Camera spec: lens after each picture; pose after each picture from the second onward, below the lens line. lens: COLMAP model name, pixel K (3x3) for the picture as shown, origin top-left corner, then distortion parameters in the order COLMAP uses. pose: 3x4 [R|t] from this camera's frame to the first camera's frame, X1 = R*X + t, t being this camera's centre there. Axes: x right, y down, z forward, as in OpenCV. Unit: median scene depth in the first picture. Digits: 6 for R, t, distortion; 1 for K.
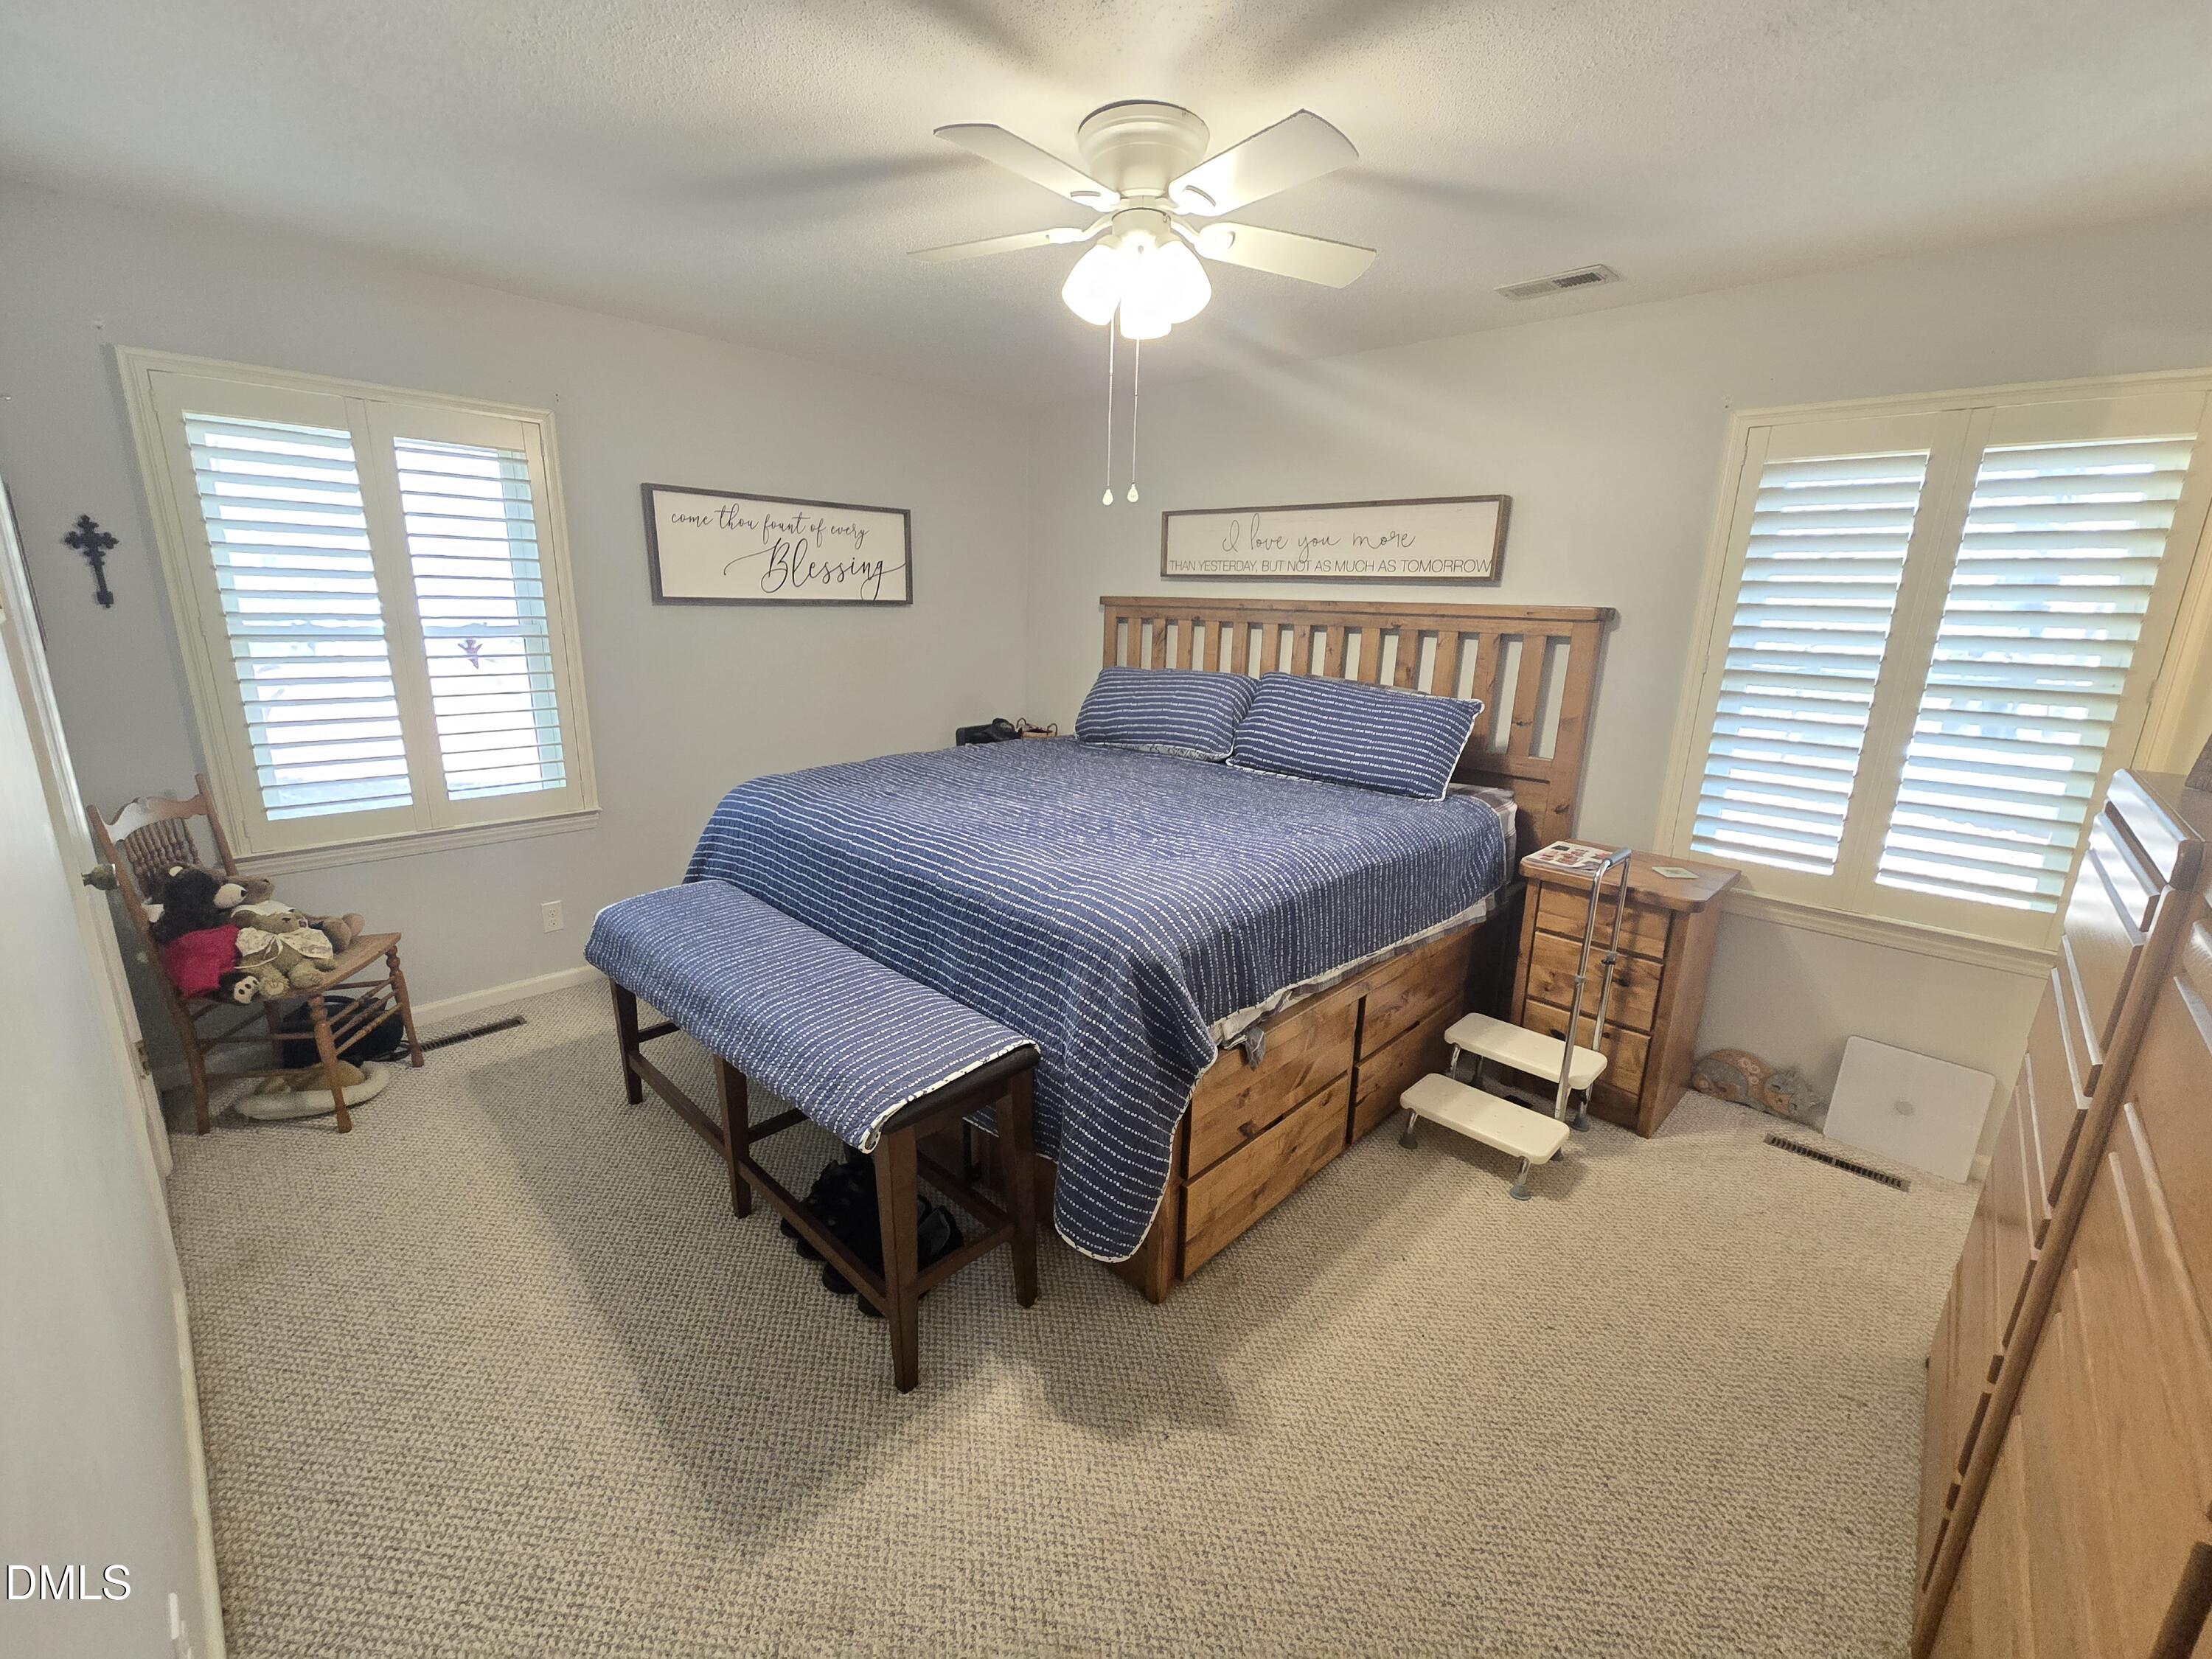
lens RADIAL K [[909.7, 0, 1108.9], [0, 909.7, 830.4], [0, 0, 1]] dist [-0.006948, 0.004259]
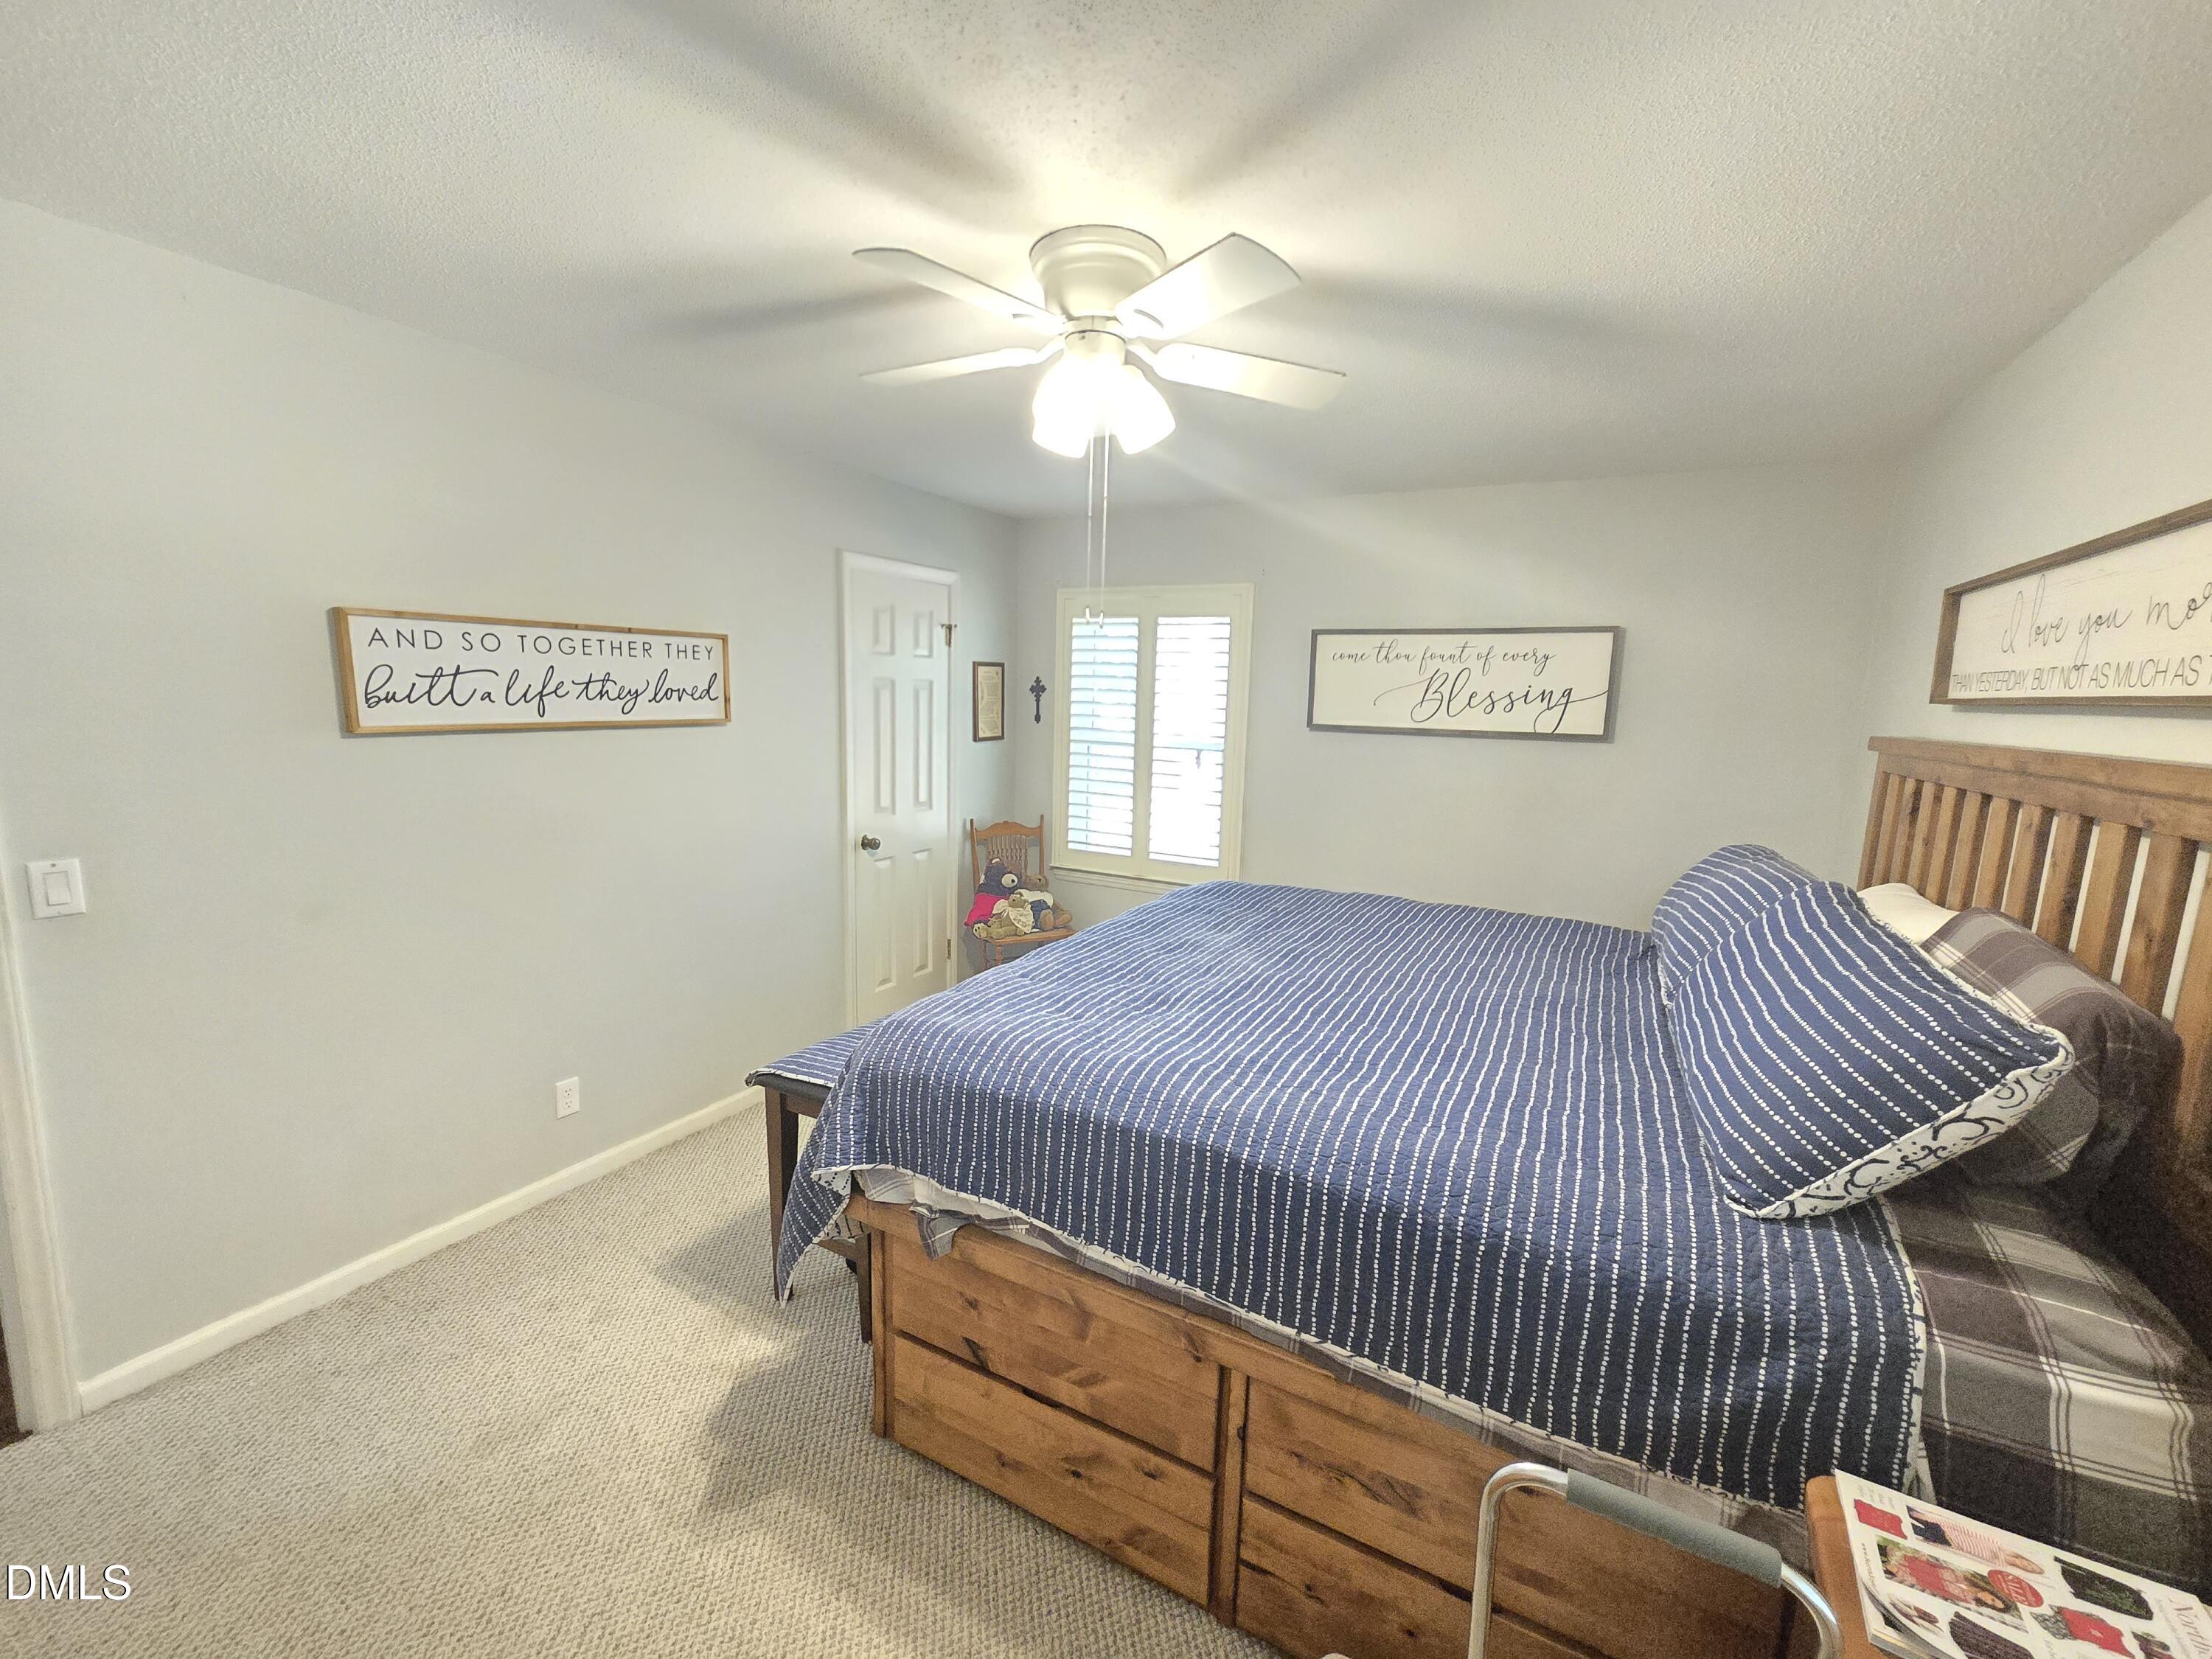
lens RADIAL K [[909.7, 0, 1108.9], [0, 909.7, 830.4], [0, 0, 1]] dist [-0.006948, 0.004259]
pose [[0.256200, 0.125538, -0.958437, 0.612252], [-0.259640, 0.964030, 0.056867, -0.137944], [0.931101, 0.234279, 0.279579, 0.516160]]
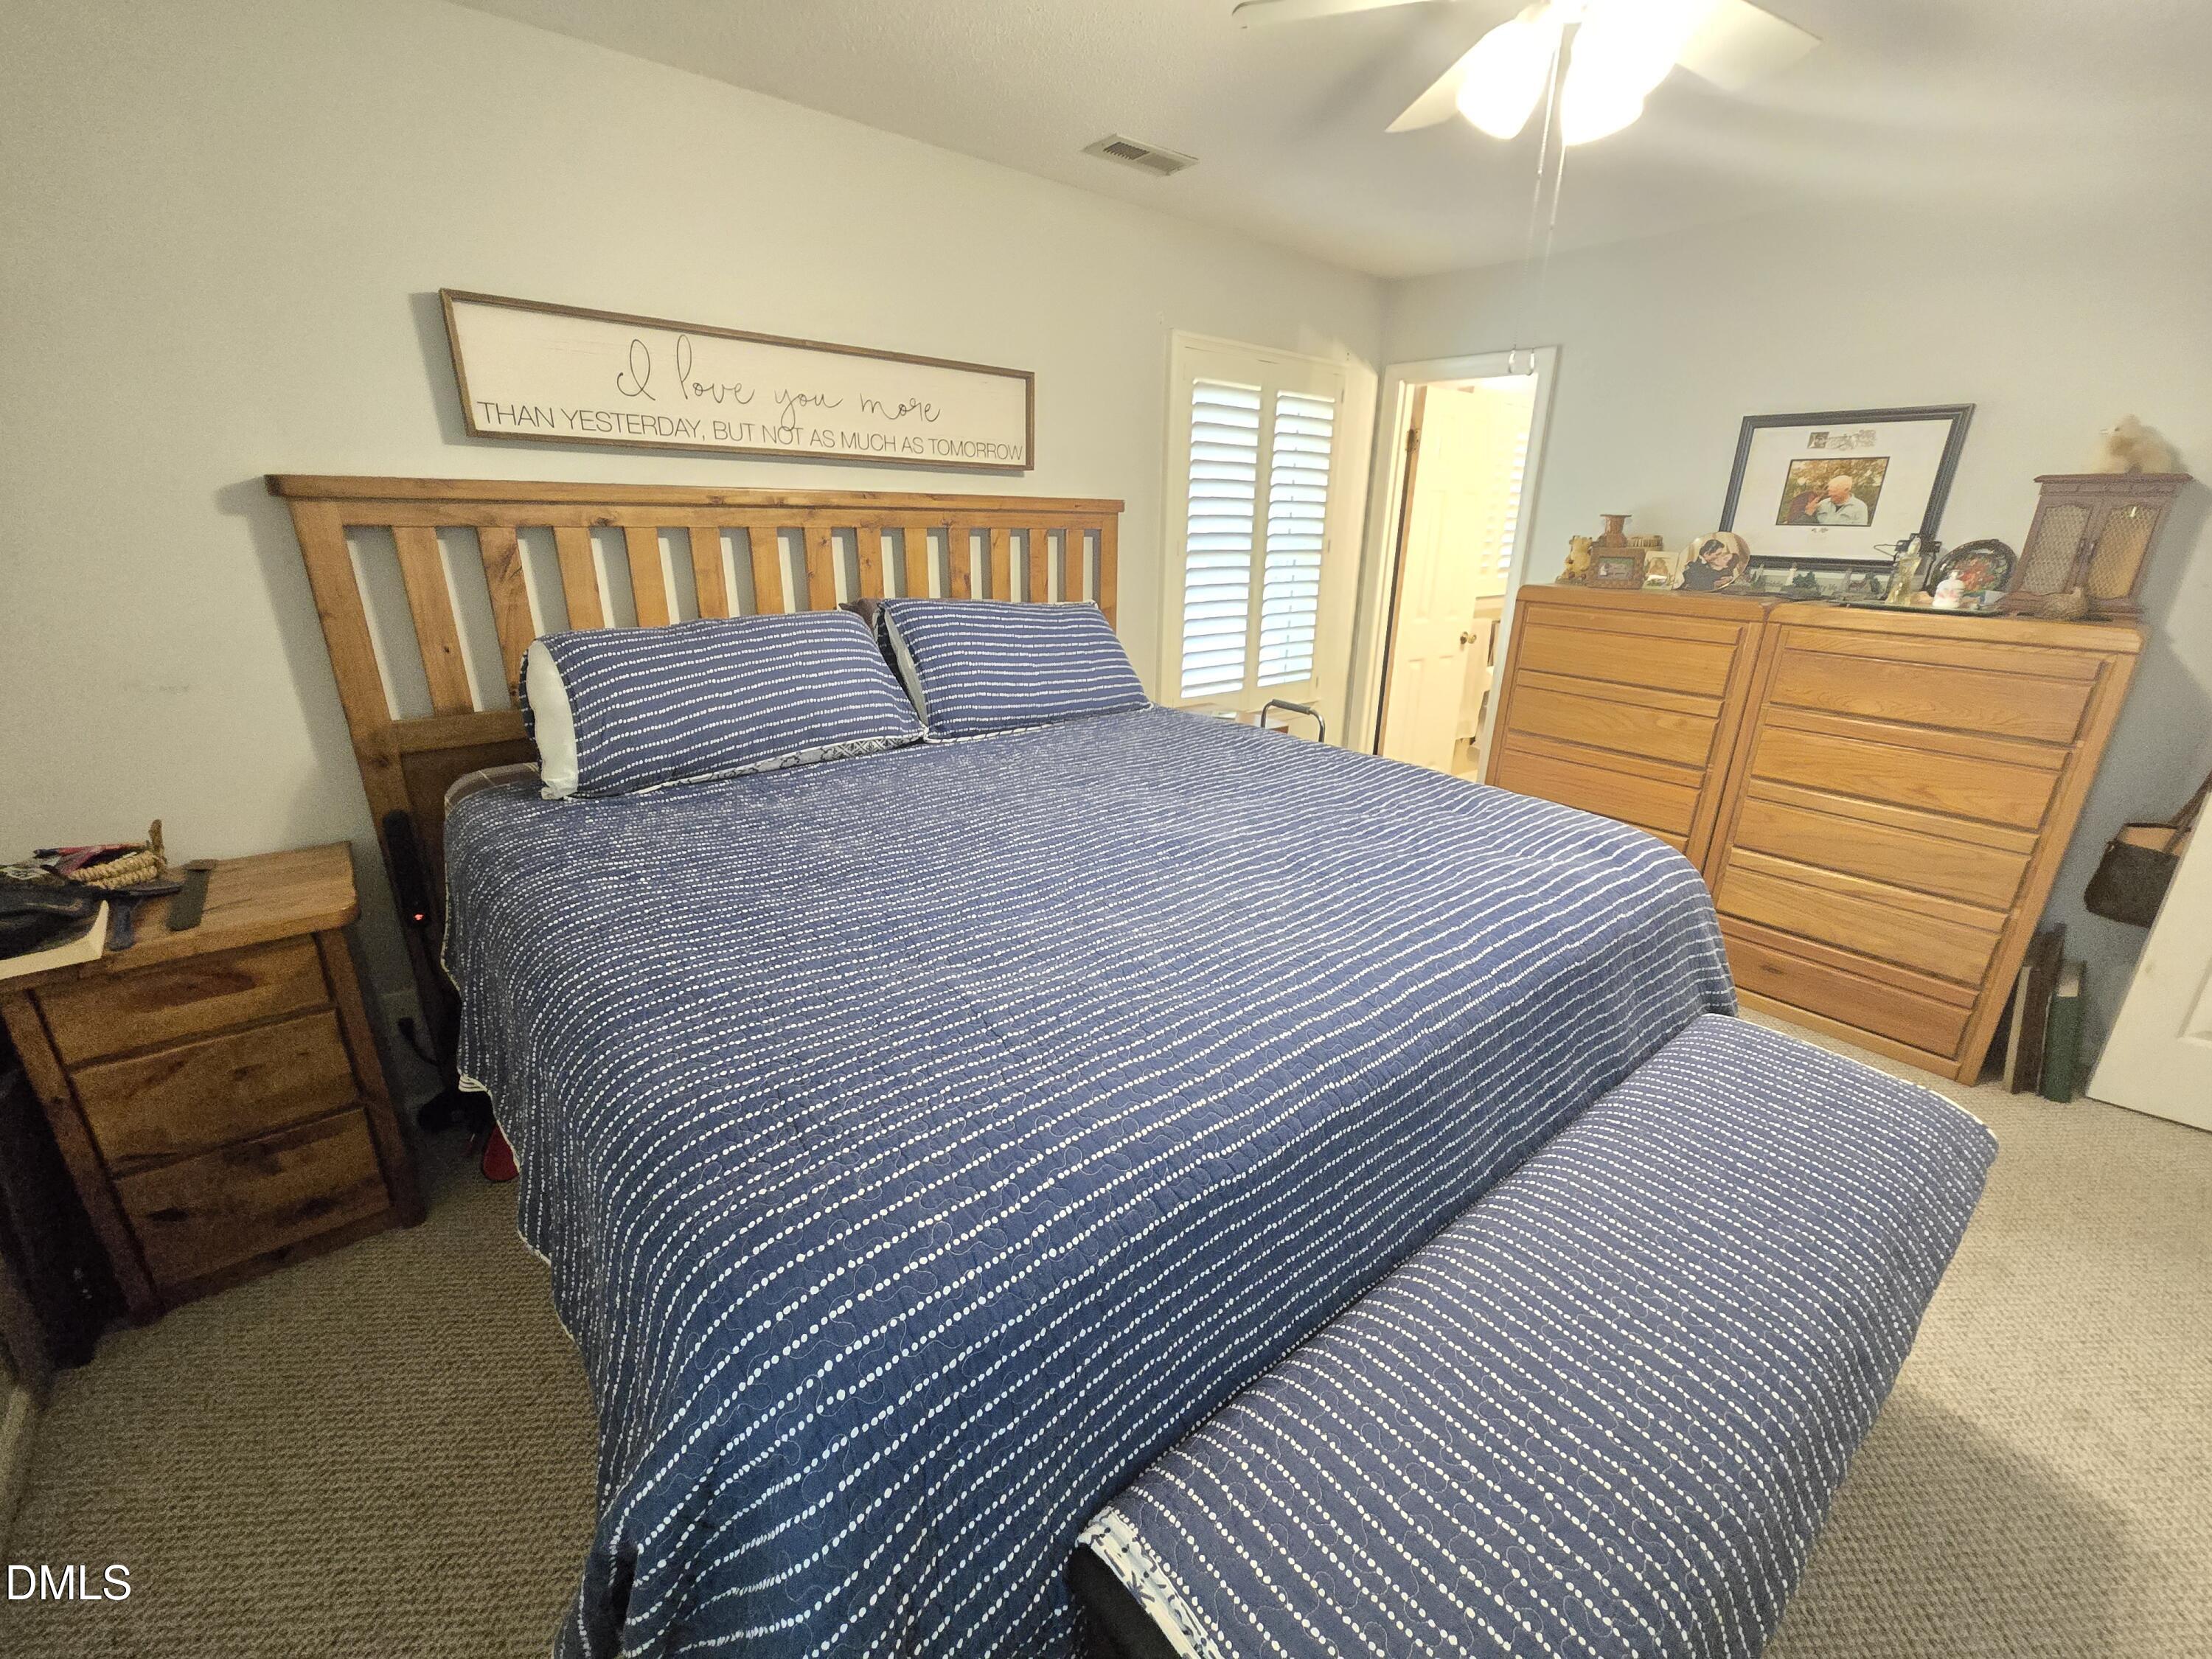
lens RADIAL K [[909.7, 0, 1108.9], [0, 909.7, 830.4], [0, 0, 1]] dist [-0.006948, 0.004259]
pose [[0.120146, -0.355688, 0.926850, -0.546831], [0.226172, 0.918868, 0.323307, -0.215849], [-0.966650, 0.170783, 0.190845, 0.799537]]
